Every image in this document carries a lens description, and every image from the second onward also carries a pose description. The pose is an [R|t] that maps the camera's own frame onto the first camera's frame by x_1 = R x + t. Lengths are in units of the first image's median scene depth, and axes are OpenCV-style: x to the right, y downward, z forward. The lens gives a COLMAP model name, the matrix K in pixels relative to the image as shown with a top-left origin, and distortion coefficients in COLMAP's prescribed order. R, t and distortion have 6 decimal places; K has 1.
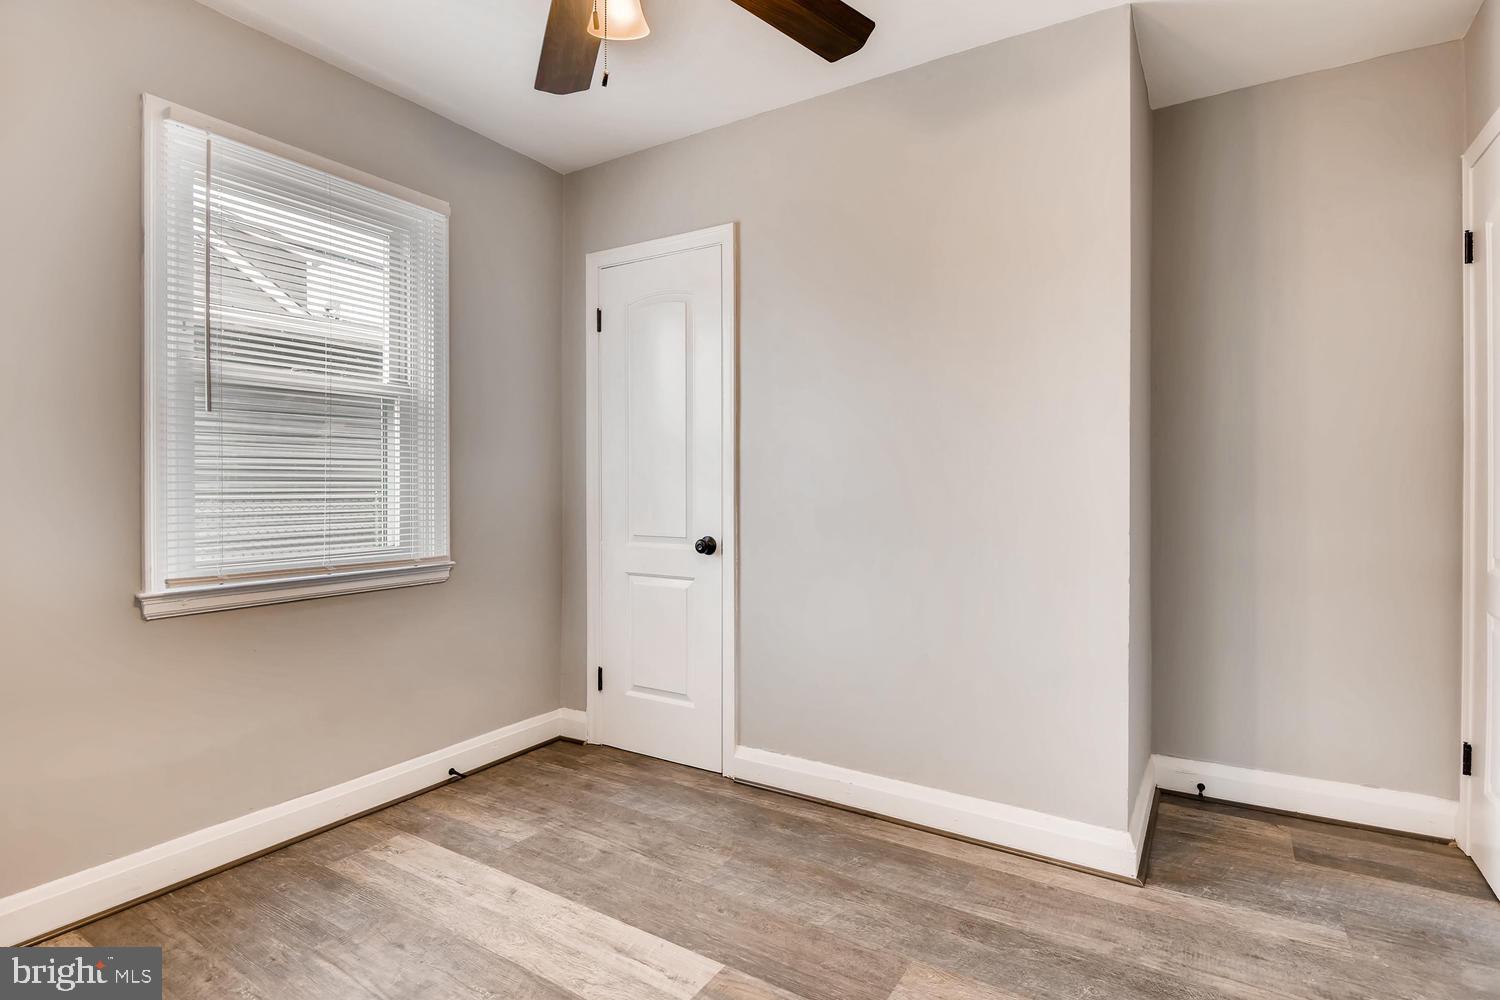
lens RADIAL K [[746.3, 0, 753.9], [0, 746.3, 490.1], [0, 0, 1]] dist [-0.001910, -0.000301]
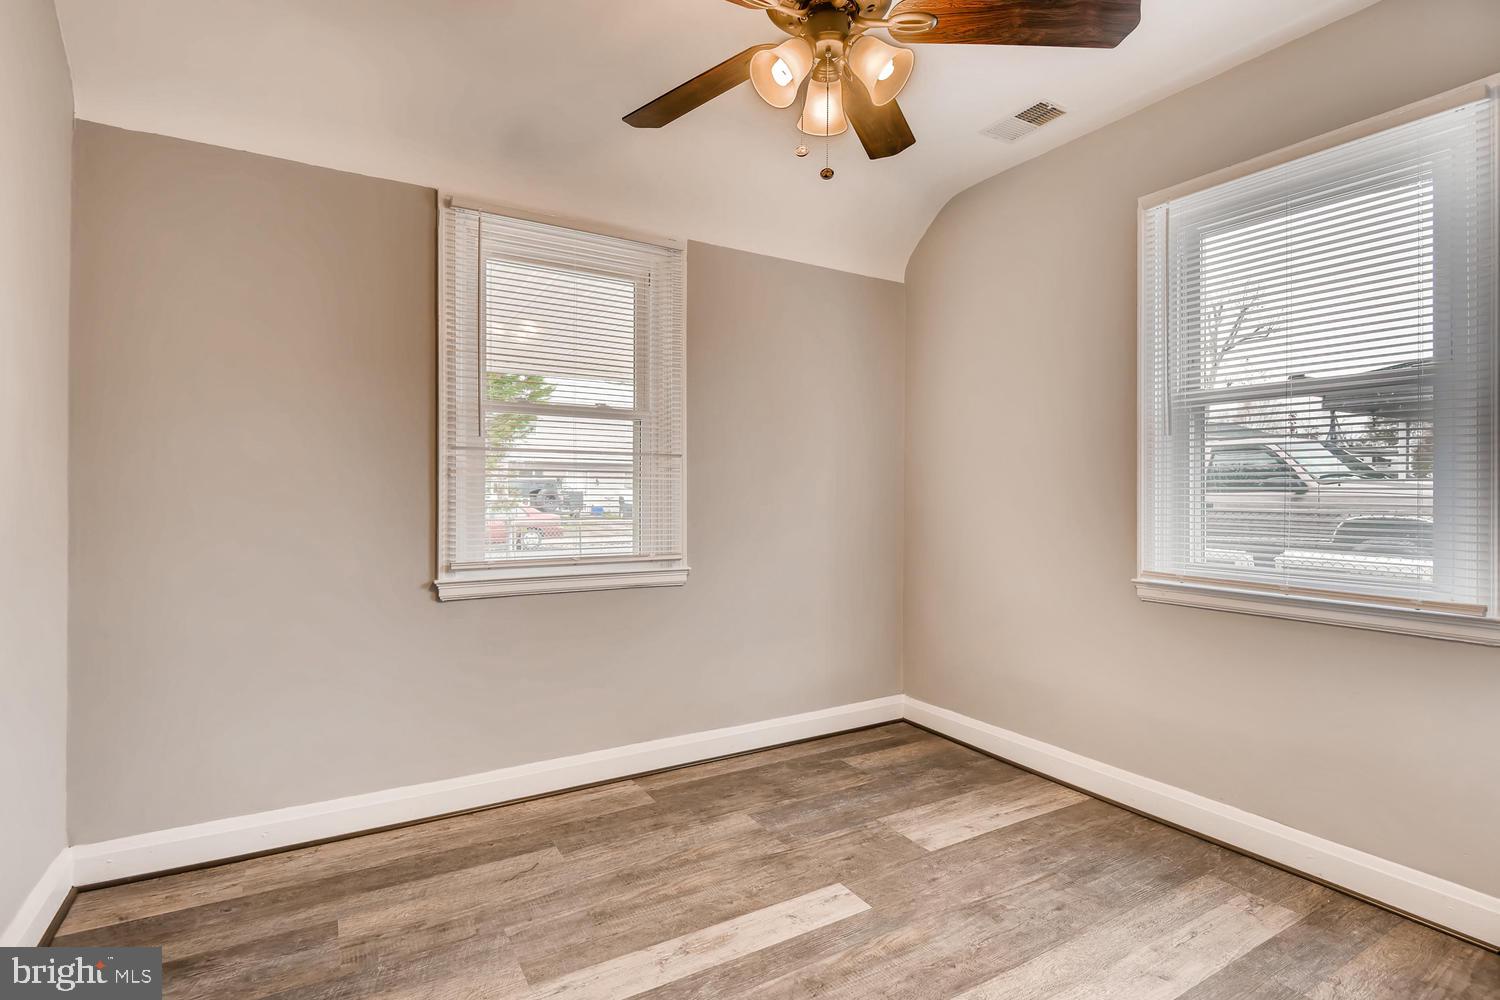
lens RADIAL K [[746.3, 0, 753.9], [0, 746.3, 495.8], [0, 0, 1]] dist [-0.001910, -0.000301]
pose [[-0.447209, 0.003848, -0.894421, 0.597966], [-0.013989, 0.999838, 0.011296, -0.012370], [0.894320, 0.017564, -0.447083, 0.884754]]
